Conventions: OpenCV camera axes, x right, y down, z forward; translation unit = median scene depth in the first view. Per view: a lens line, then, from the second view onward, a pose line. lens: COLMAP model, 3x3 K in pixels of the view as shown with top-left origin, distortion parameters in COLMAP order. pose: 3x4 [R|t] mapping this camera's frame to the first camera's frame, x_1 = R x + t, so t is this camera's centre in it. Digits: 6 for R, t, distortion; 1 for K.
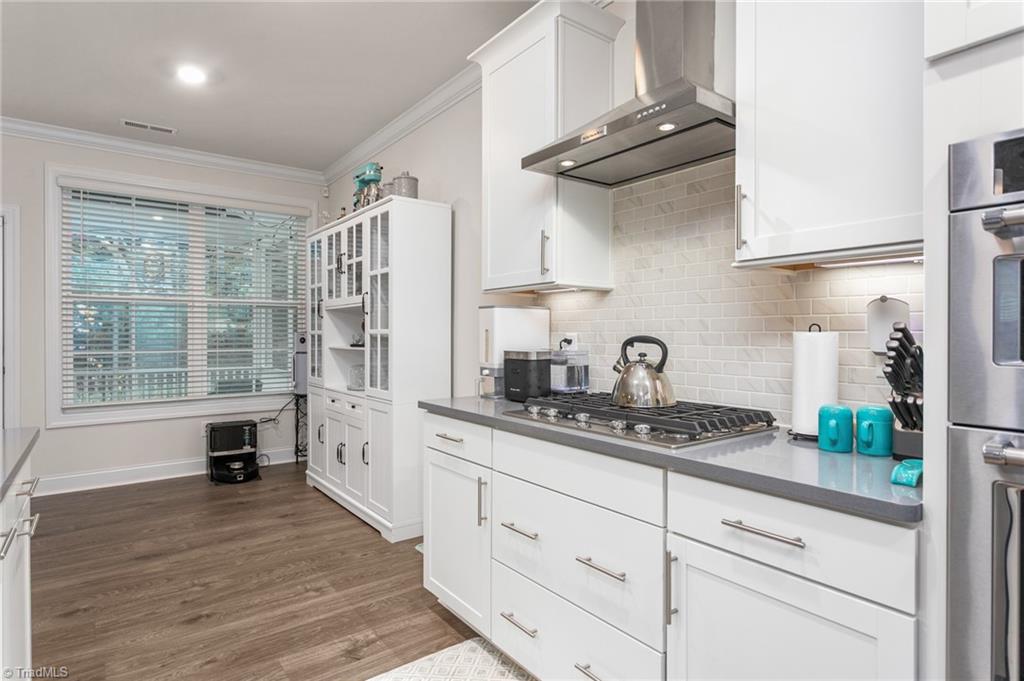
lens RADIAL K [[557.3, 0, 511.6], [0, 557.3, 338.0], [0, 0, 1]] dist [-0.002668, -0.000545]
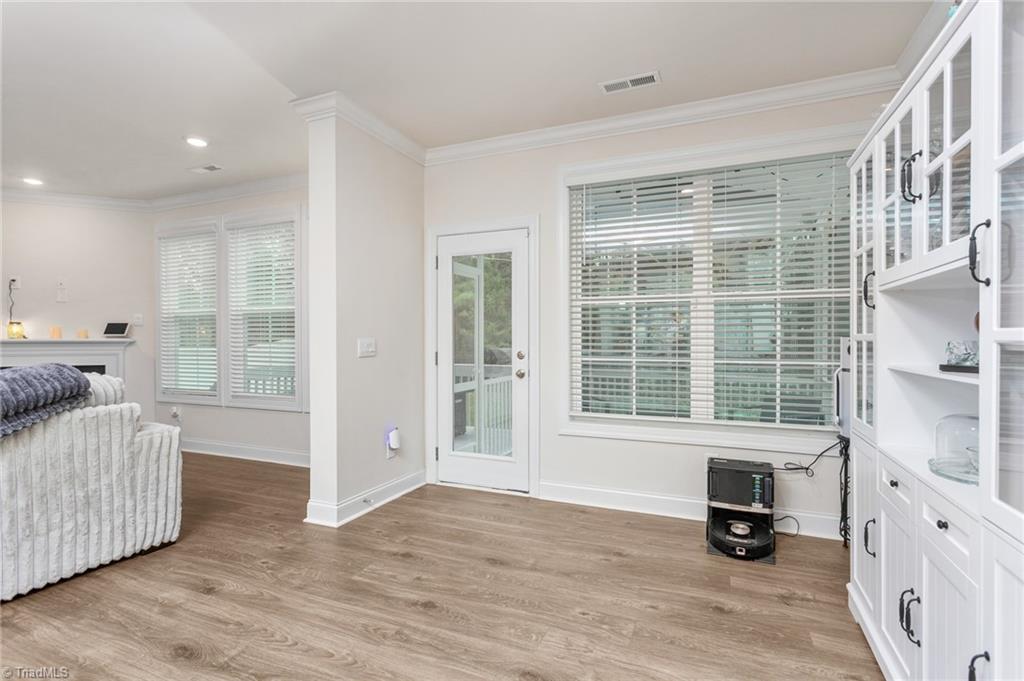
lens RADIAL K [[492.1, 0, 511.2], [0, 492.1, 341.2], [0, 0, 1]] dist [0.002305, 0.000353]
pose [[0.503773, 0.003268, -0.863830, -0.119956], [-0.004712, 0.999988, 0.001035, -0.005086], [0.863823, 0.003549, 0.503783, 0.493546]]
